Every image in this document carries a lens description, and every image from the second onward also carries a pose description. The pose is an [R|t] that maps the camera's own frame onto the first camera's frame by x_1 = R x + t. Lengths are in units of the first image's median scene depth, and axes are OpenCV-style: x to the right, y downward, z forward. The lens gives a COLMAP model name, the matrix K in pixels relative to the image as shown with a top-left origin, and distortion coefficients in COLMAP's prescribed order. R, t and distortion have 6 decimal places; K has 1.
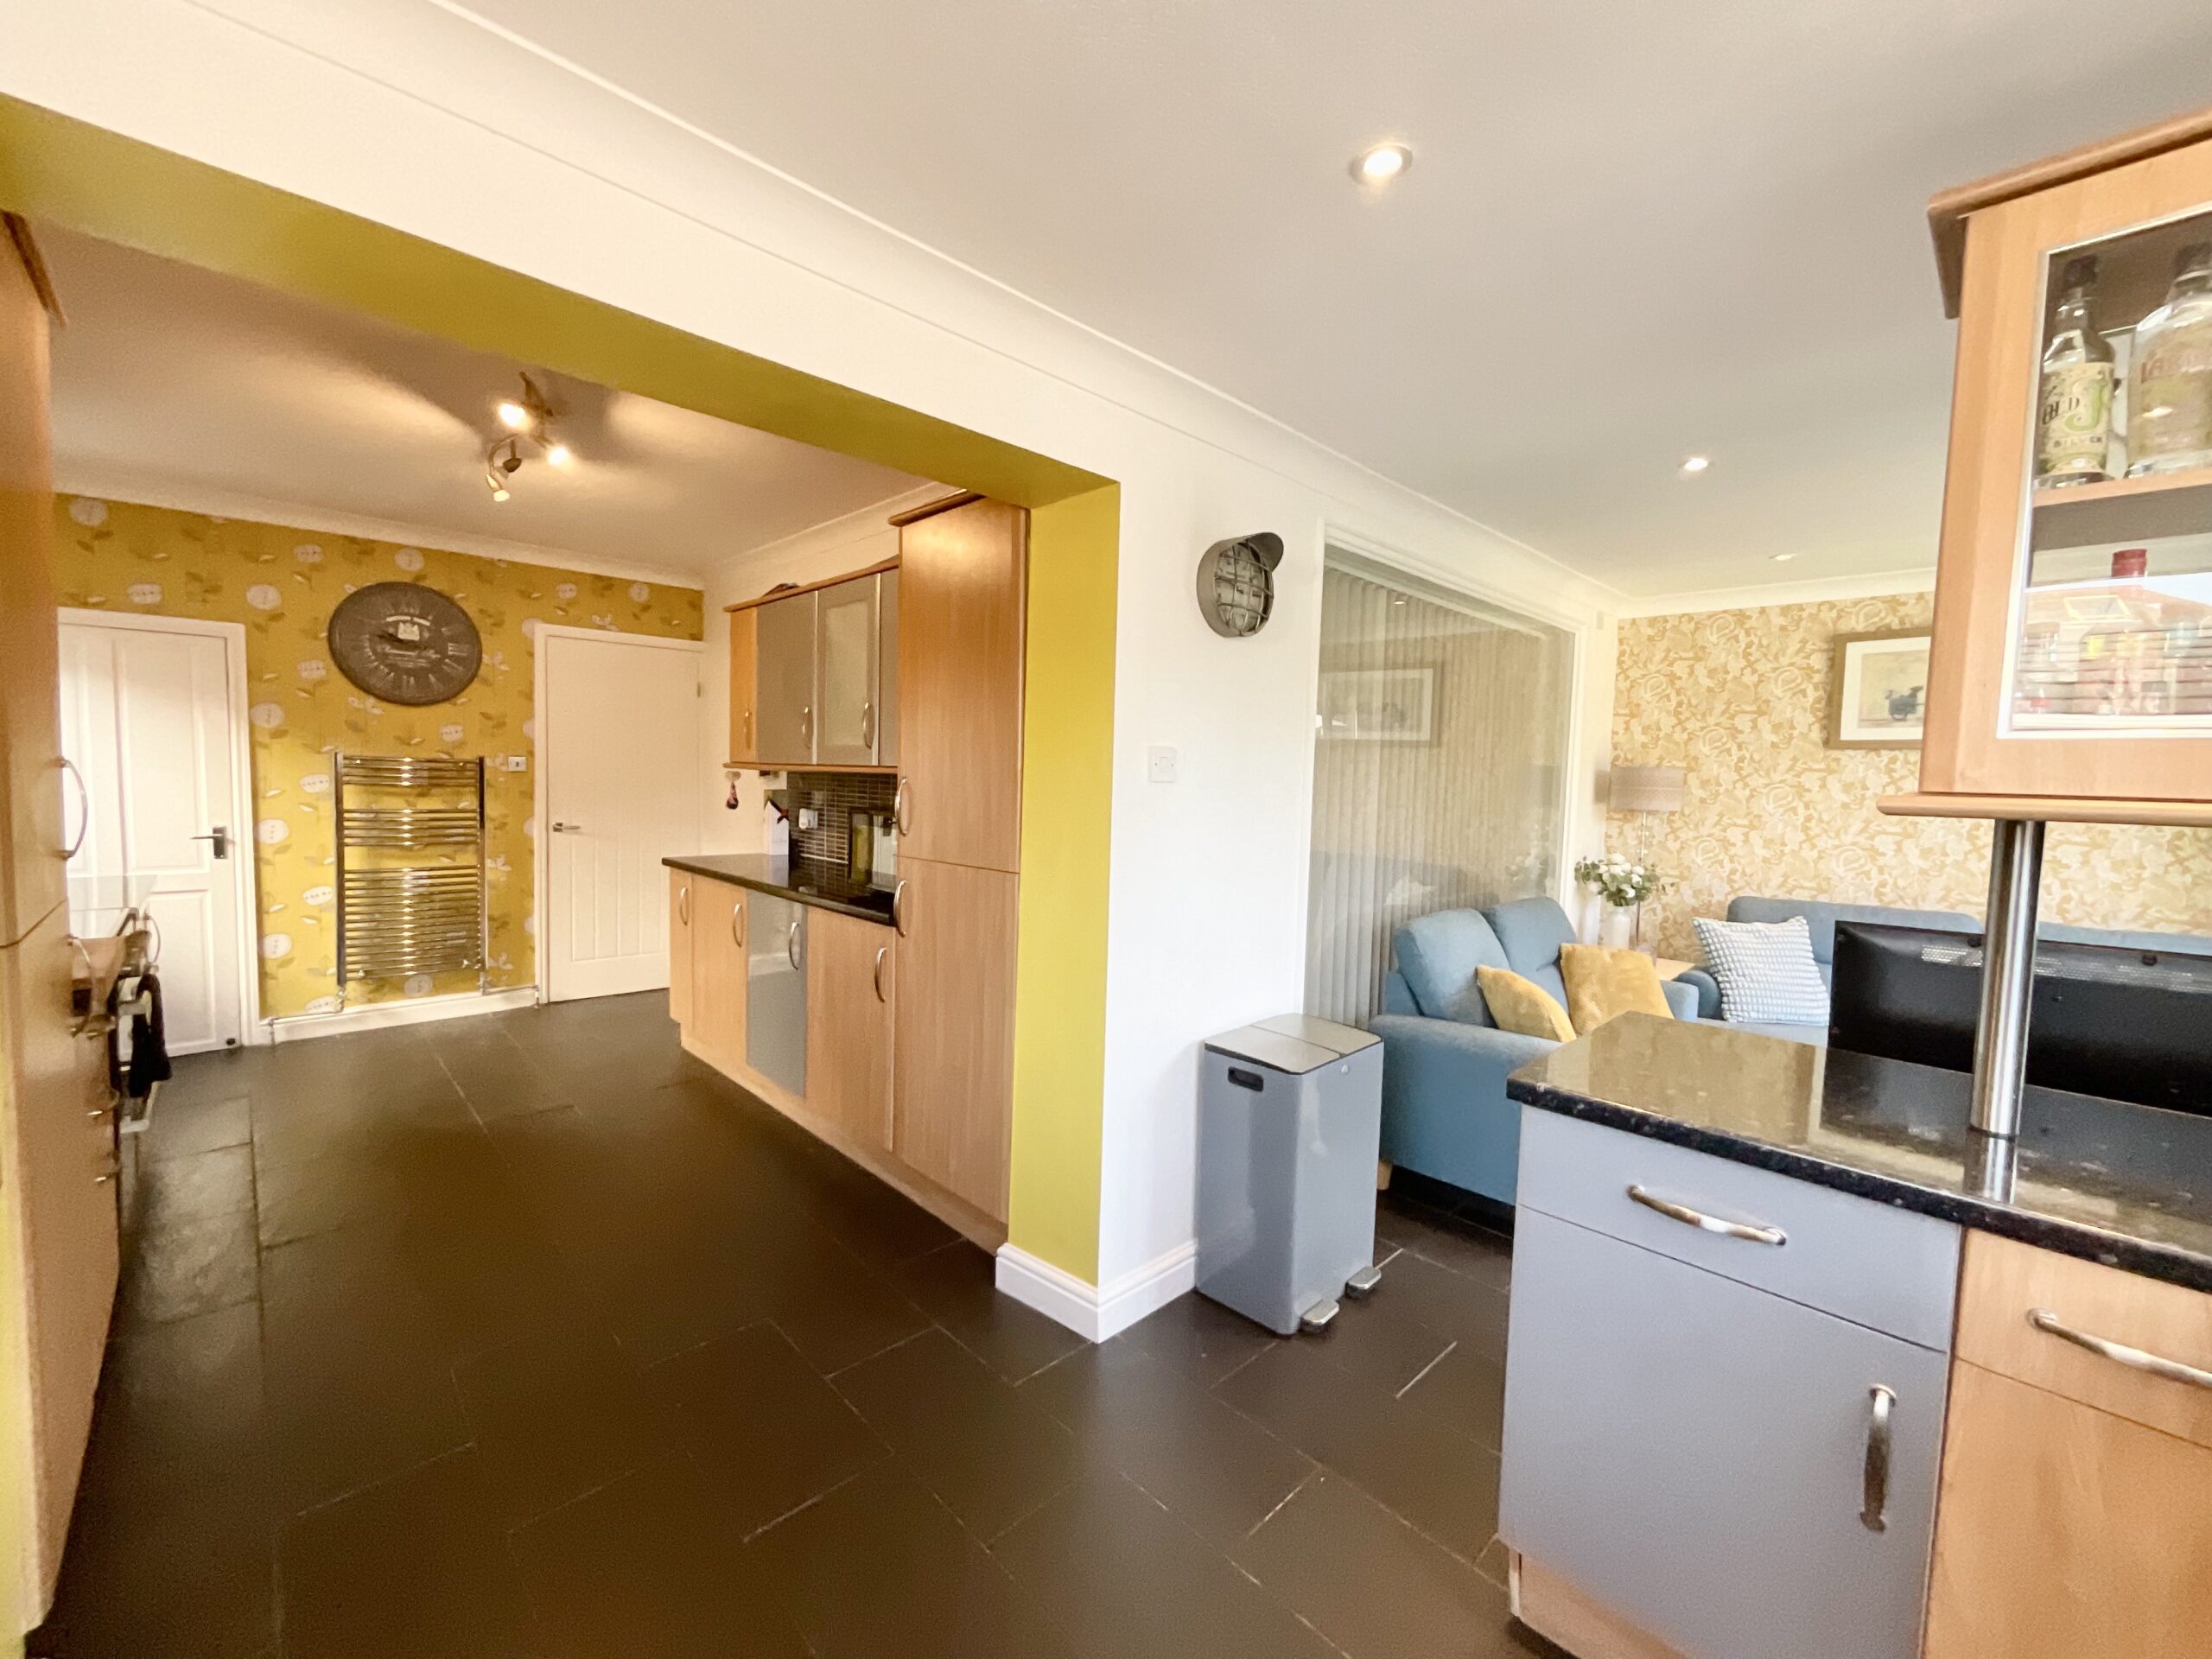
lens RADIAL K [[897.0, 0, 1103.5], [0, 897.0, 826.7], [0, 0, 1]] dist [-0.000883, 0.000605]
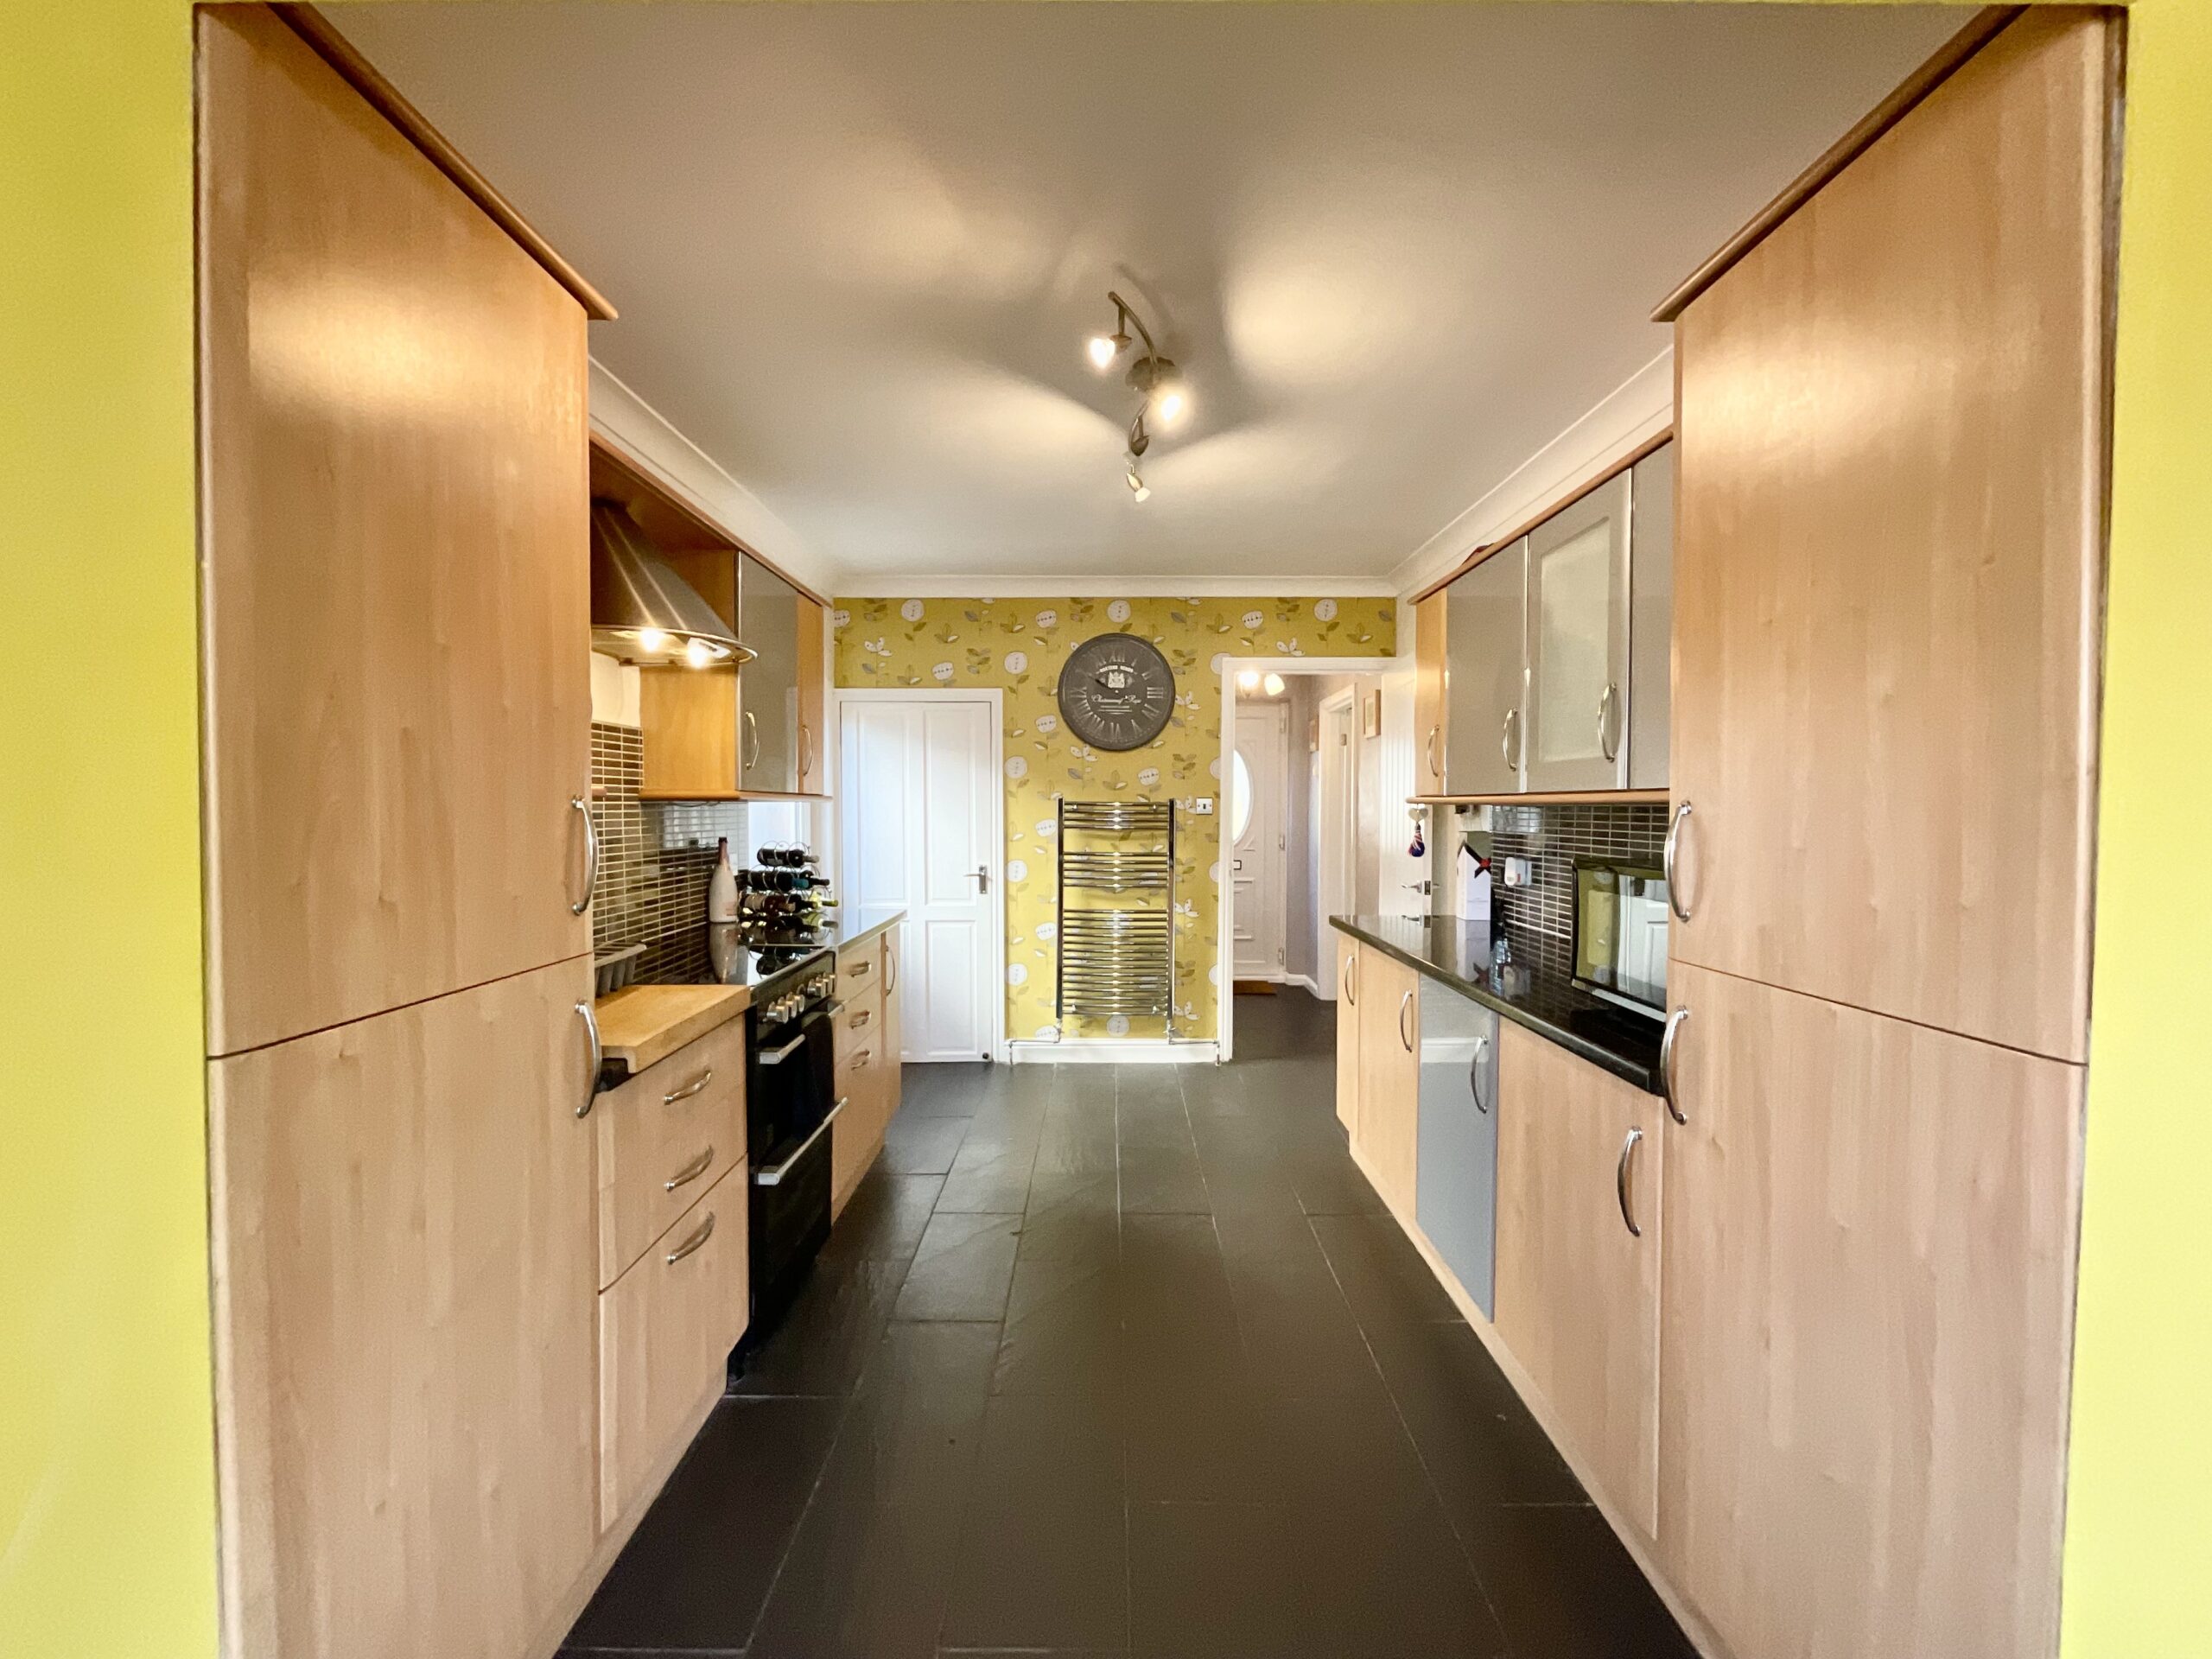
lens RADIAL K [[897.0, 0, 1103.5], [0, 897.0, 826.7], [0, 0, 1]] dist [-0.000883, 0.000605]
pose [[0.714067, -0.008868, -0.700021, -0.067016], [-0.025195, 0.998946, -0.038355, -0.009315], [0.699624, 0.045025, 0.713091, 0.269089]]
